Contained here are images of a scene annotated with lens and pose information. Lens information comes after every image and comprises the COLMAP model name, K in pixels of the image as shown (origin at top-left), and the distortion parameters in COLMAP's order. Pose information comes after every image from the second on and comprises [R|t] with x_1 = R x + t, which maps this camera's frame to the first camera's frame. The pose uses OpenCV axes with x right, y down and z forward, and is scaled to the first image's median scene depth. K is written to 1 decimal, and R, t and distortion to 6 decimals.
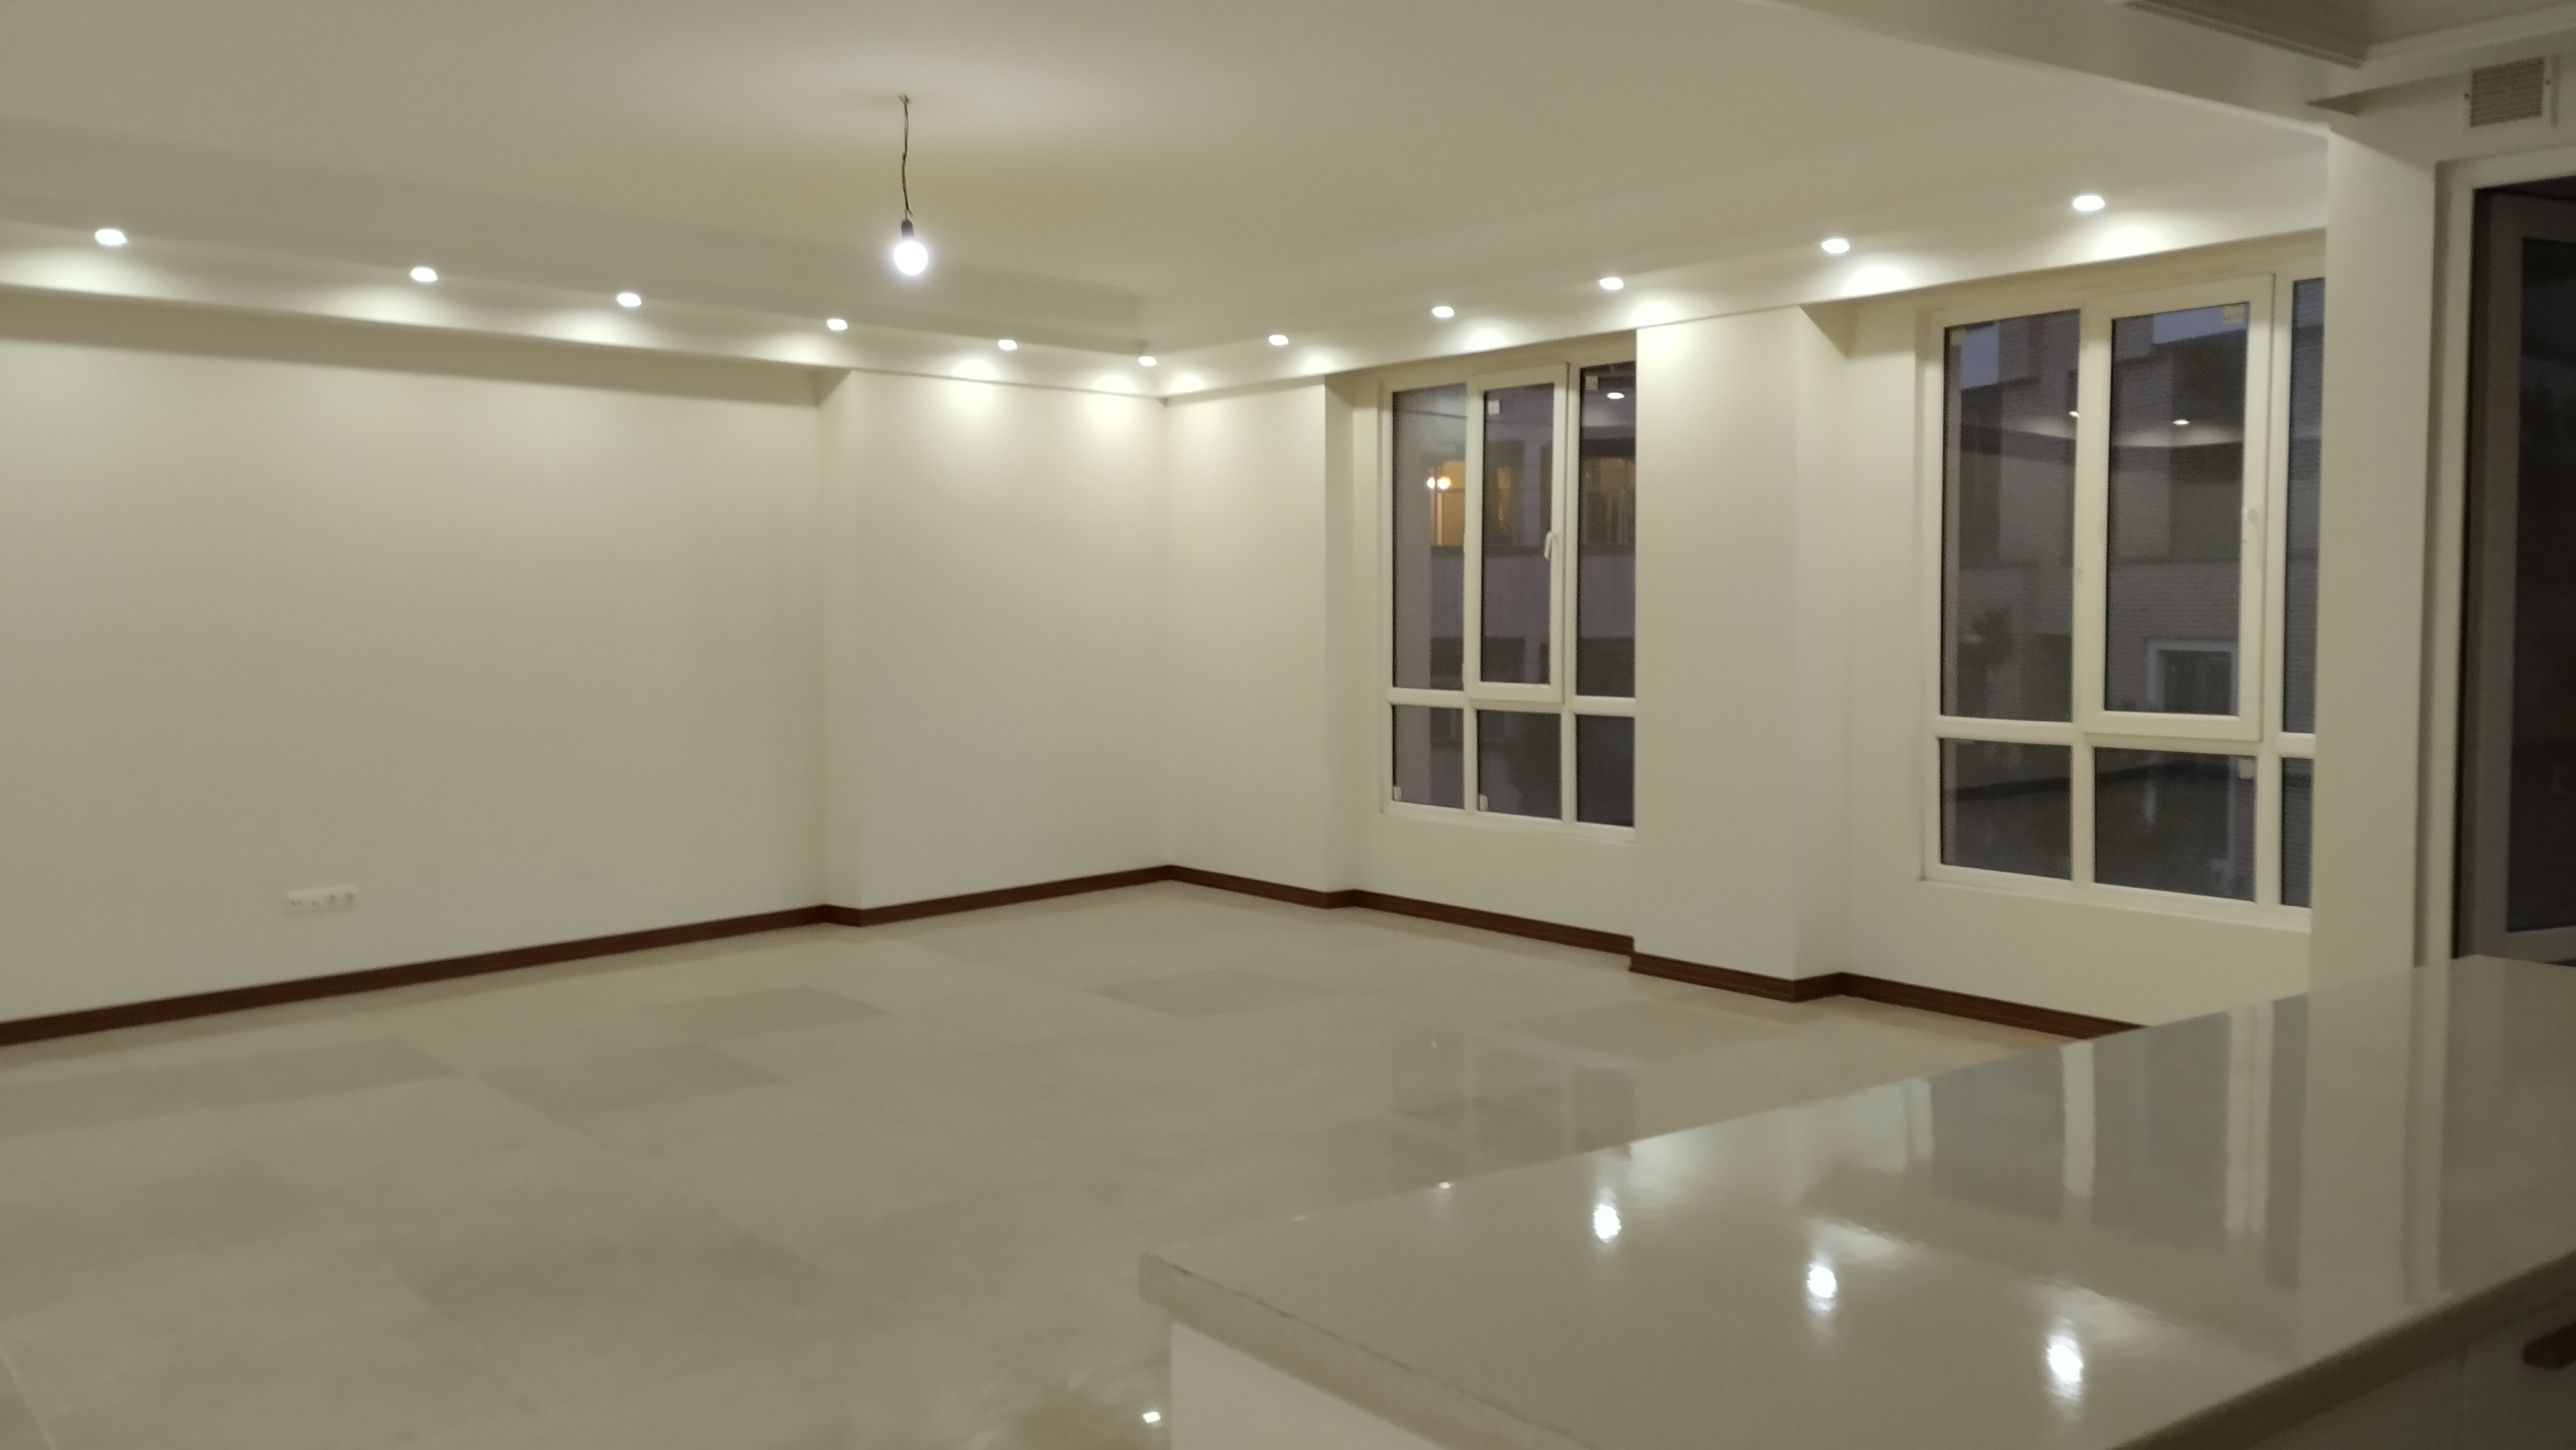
lens RADIAL K [[2042.8, 0, 1287.6], [0, 2042.8, 723.1], [0, 0, 1]] dist [-0.004165, -0.014415]
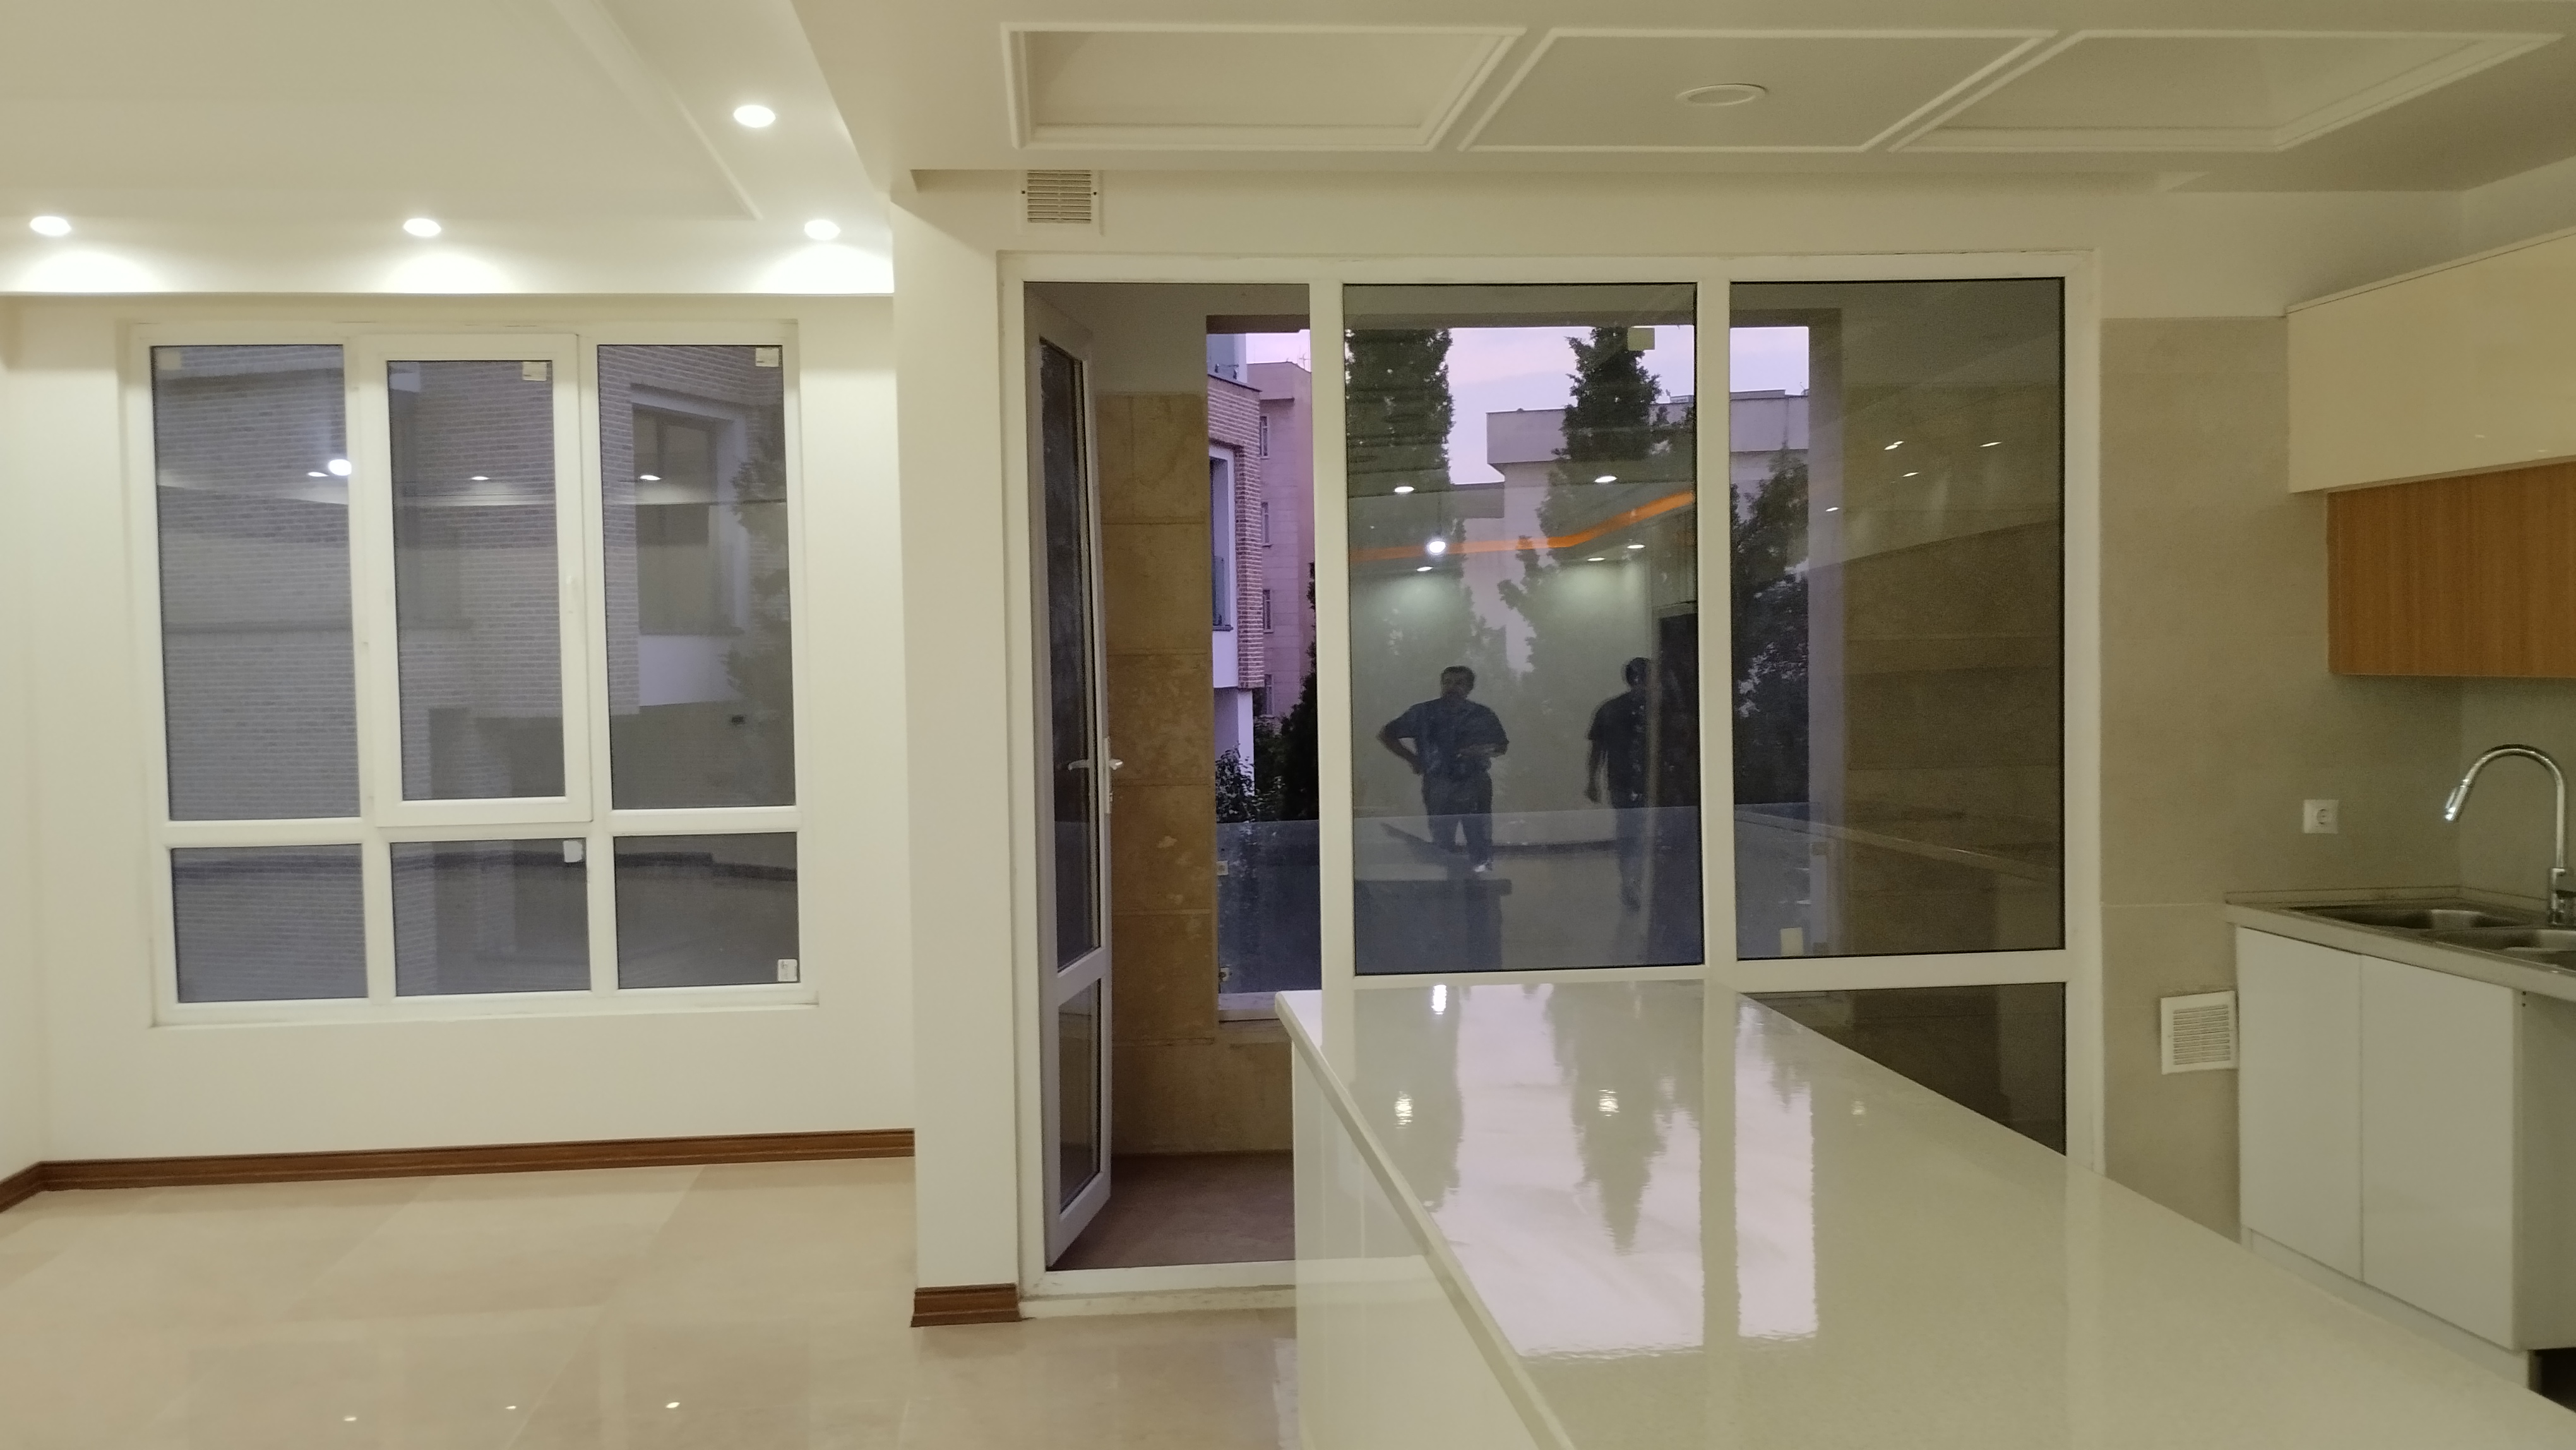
lens RADIAL K [[2042.8, 0, 1283.7], [0, 2042.8, 721.8], [0, 0, 1]] dist [-0.004165, -0.014415]
pose [[0.498437, -0.031599, 0.866350, -0.218635], [0.065794, 0.997832, -0.001459, -0.017188], [-0.864425, 0.057728, 0.499436, 0.282312]]
